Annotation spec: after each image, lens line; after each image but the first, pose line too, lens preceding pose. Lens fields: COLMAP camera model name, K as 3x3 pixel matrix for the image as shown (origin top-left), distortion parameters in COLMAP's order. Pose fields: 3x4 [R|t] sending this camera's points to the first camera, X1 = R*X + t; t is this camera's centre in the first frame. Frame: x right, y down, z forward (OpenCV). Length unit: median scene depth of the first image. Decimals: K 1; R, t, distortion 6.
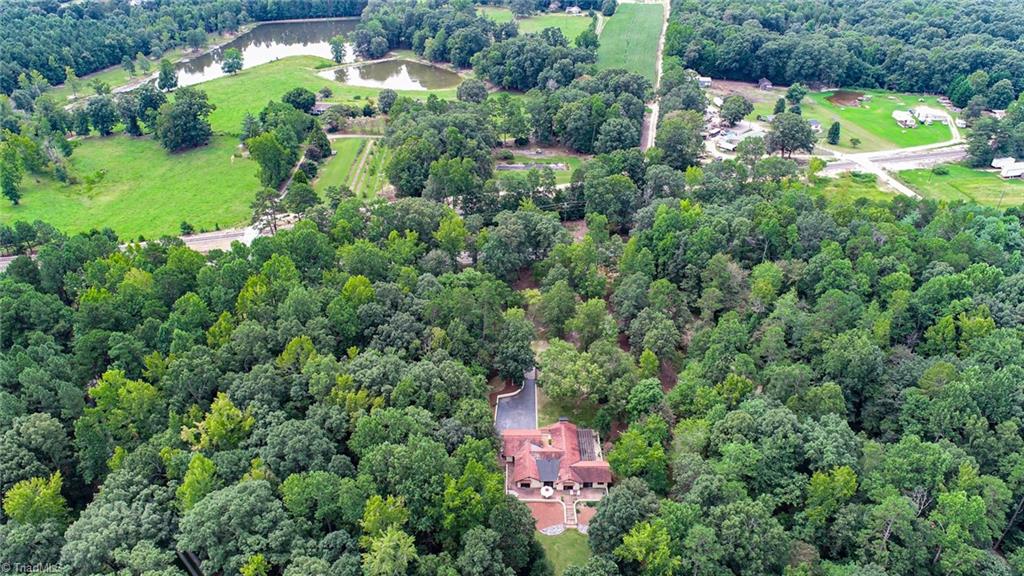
lens RADIAL K [[684.2, 0, 512.0], [0, 684.2, 288.0], [0, 0, 1]] dist [-0.003855, -0.000341]
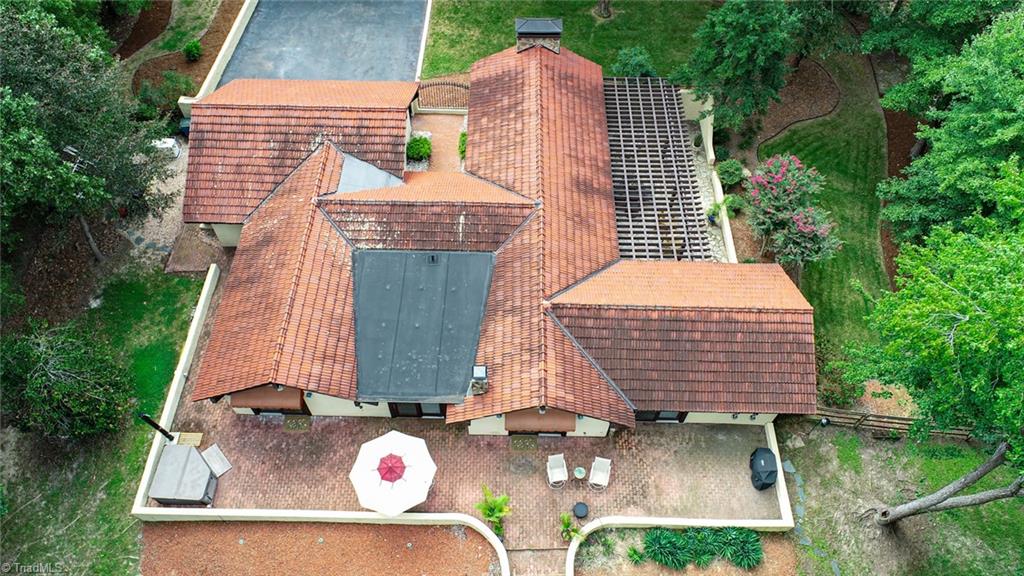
lens RADIAL K [[684.2, 0, 512.0], [0, 684.2, 288.0], [0, 0, 1]] dist [-0.003855, -0.000341]
pose [[0.999824, 0.018731, -0.000473, 0.075286], [-0.016828, 0.908771, 0.416956, 0.193452], [0.008240, -0.416875, 0.908926, 0.864933]]
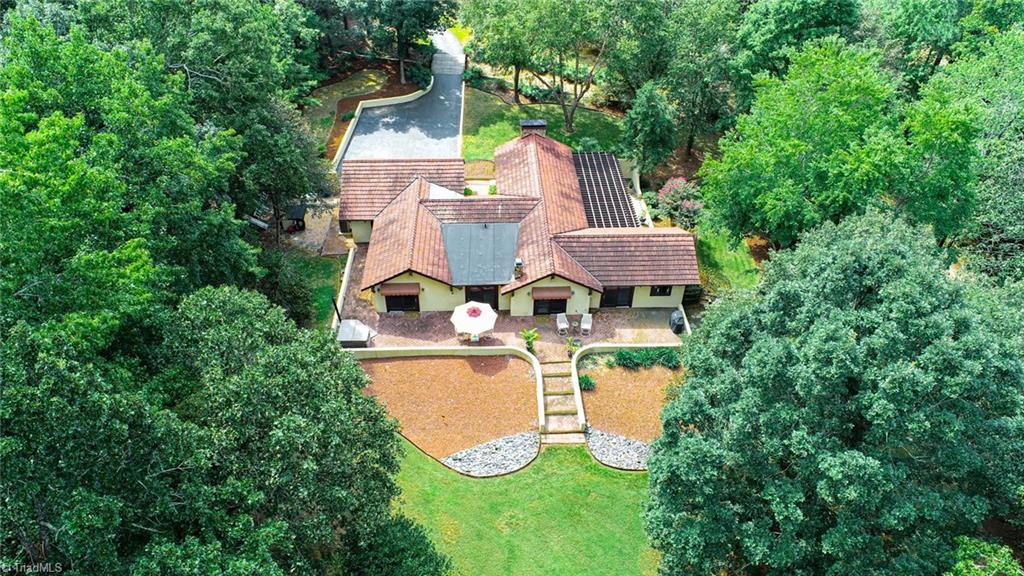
lens RADIAL K [[684.2, 0, 512.0], [0, 684.2, 288.0], [0, 0, 1]] dist [-0.003855, -0.000341]
pose [[0.999201, -0.022454, 0.033049, 0.056622], [0.017322, 0.988822, 0.148089, 0.240164], [-0.036004, -0.147398, 0.988422, 0.715022]]
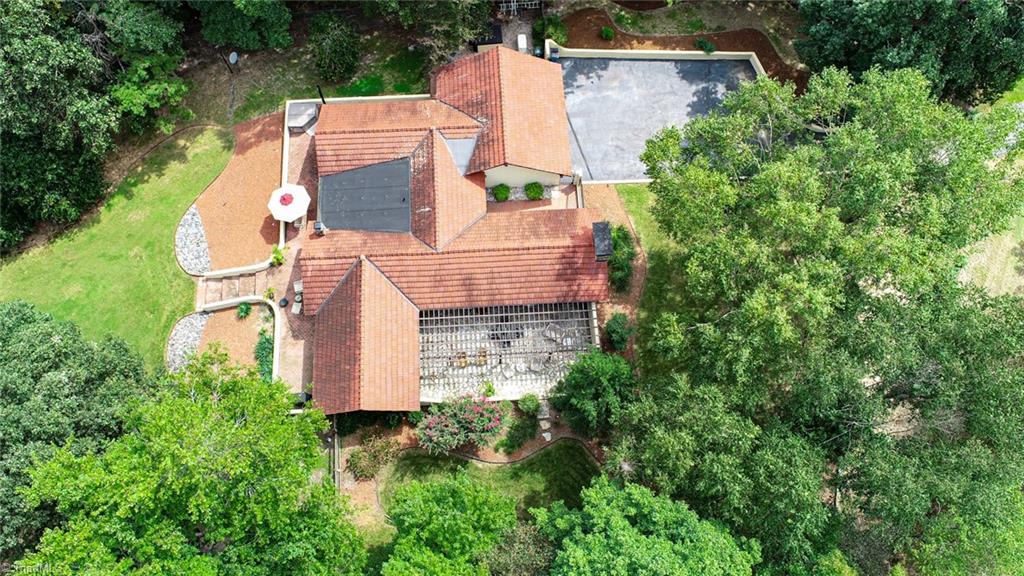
lens RADIAL K [[684.2, 0, 512.0], [0, 684.2, 288.0], [0, 0, 1]] dist [-0.003855, -0.000341]
pose [[0.052120, 0.944491, -0.324375, 0.186922], [-0.523909, 0.302389, 0.796292, 0.015409], [0.850178, 0.128441, 0.510588, 0.918064]]
